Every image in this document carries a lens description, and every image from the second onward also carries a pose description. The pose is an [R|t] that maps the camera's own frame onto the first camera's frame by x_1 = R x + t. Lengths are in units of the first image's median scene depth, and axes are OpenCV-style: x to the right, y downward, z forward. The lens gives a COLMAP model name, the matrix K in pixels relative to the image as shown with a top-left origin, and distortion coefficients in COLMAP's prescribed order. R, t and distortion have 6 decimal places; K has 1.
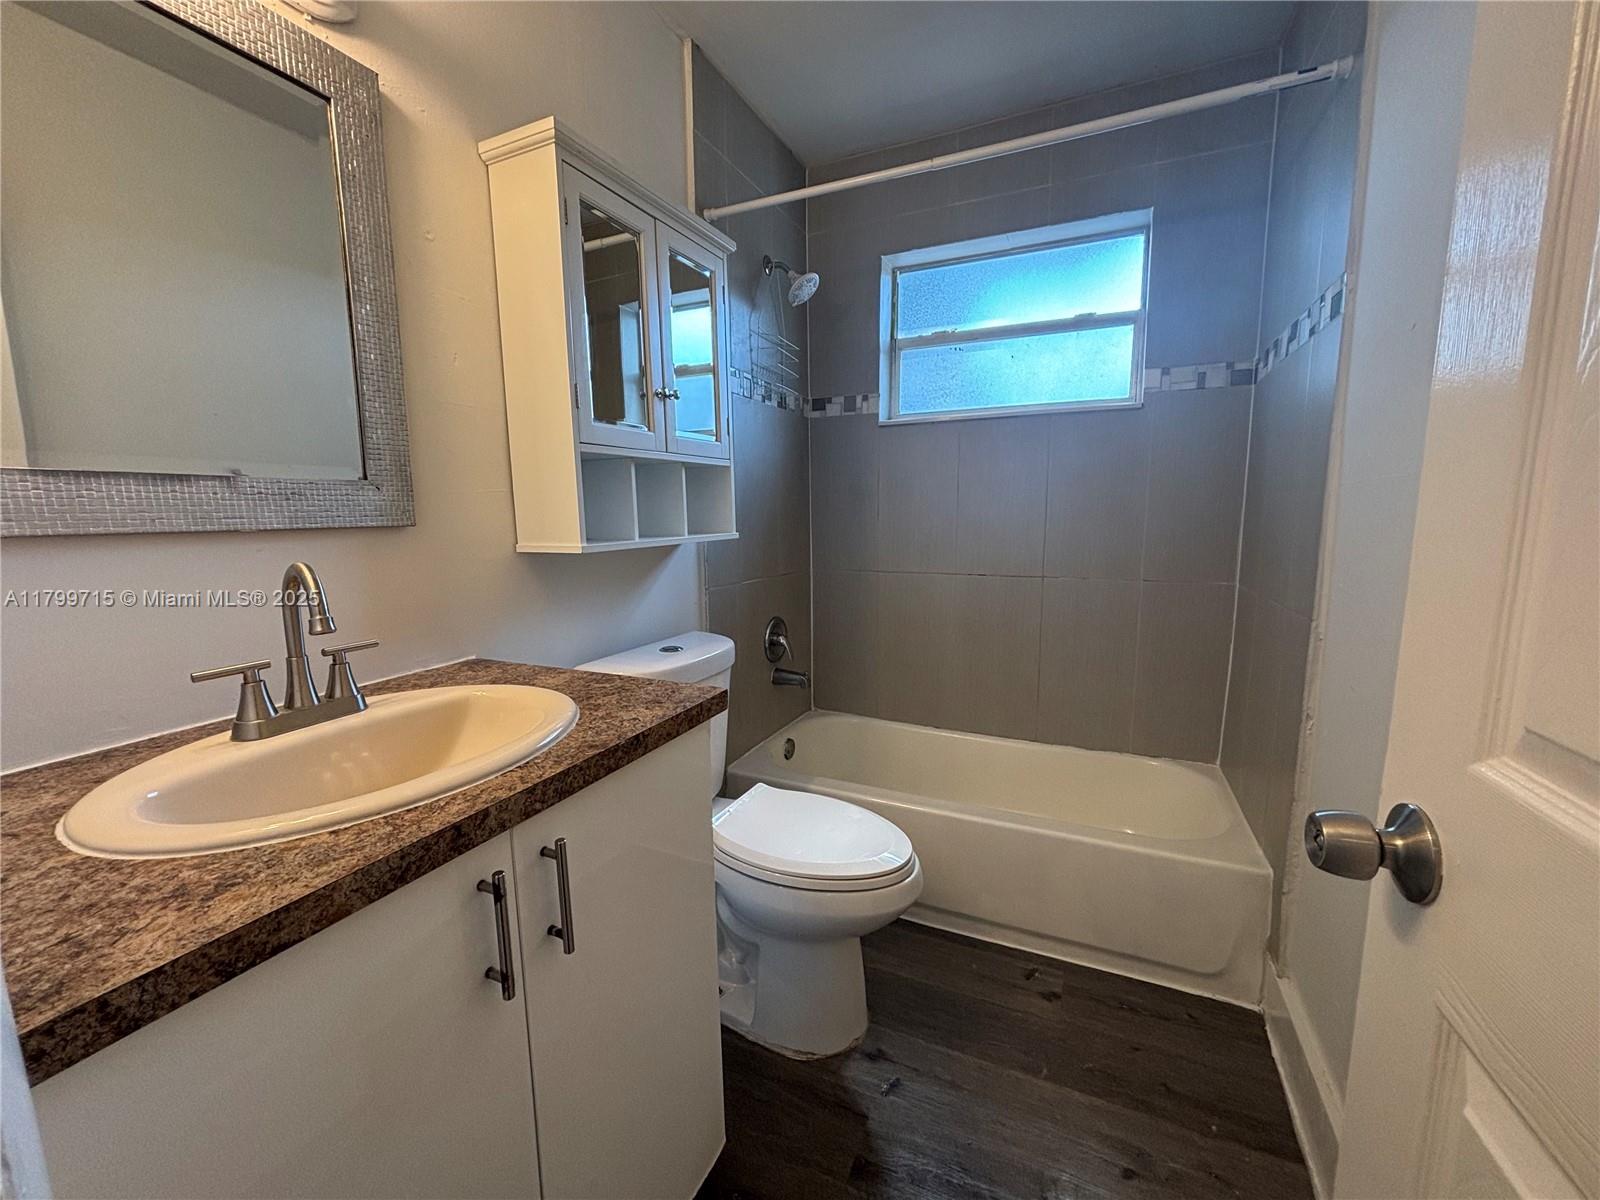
lens RADIAL K [[642.7, 0, 799.0], [0, 642.7, 600.4], [0, 0, 1]] dist [0.015074, -0.005467]
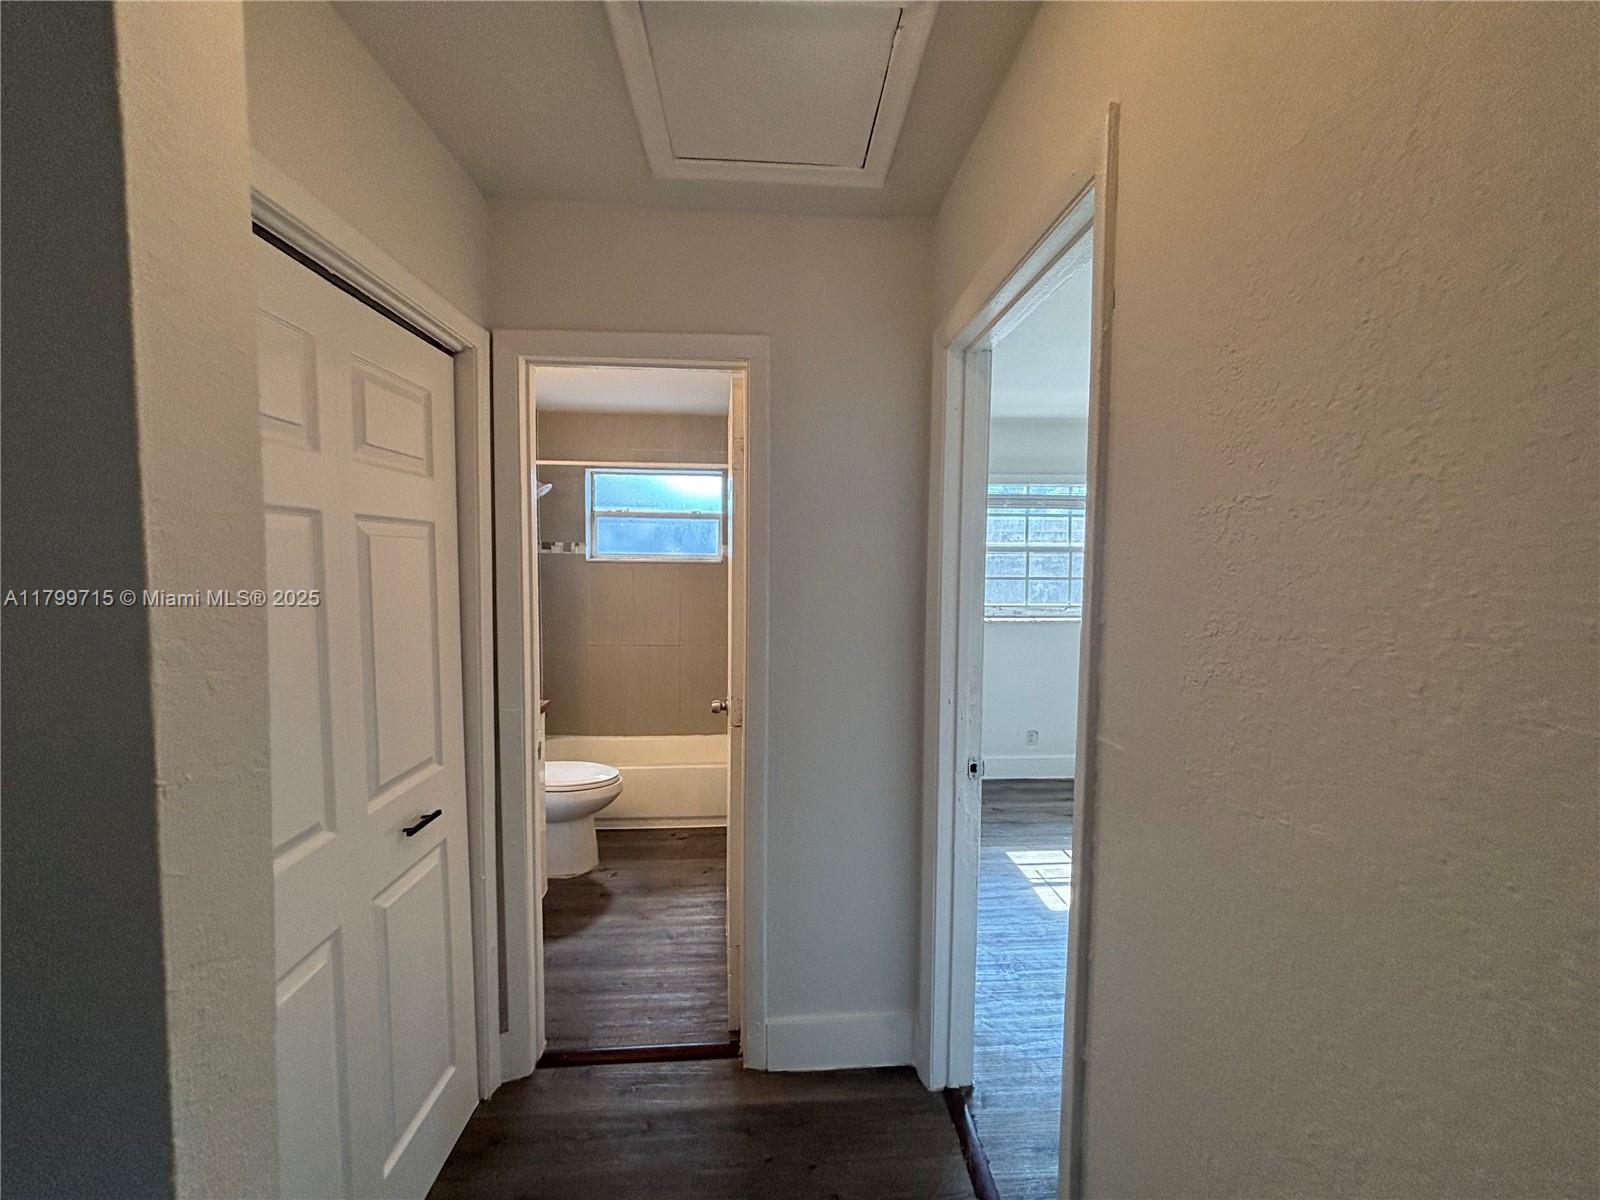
lens RADIAL K [[642.7, 0, 799.0], [0, 642.7, 600.4], [0, 0, 1]] dist [0.015074, -0.005467]
pose [[0.875210, -0.006272, 0.483702, -0.215349], [0.046734, 0.996335, -0.071642, -0.014036], [-0.481480, 0.085308, 0.872296, -0.793092]]
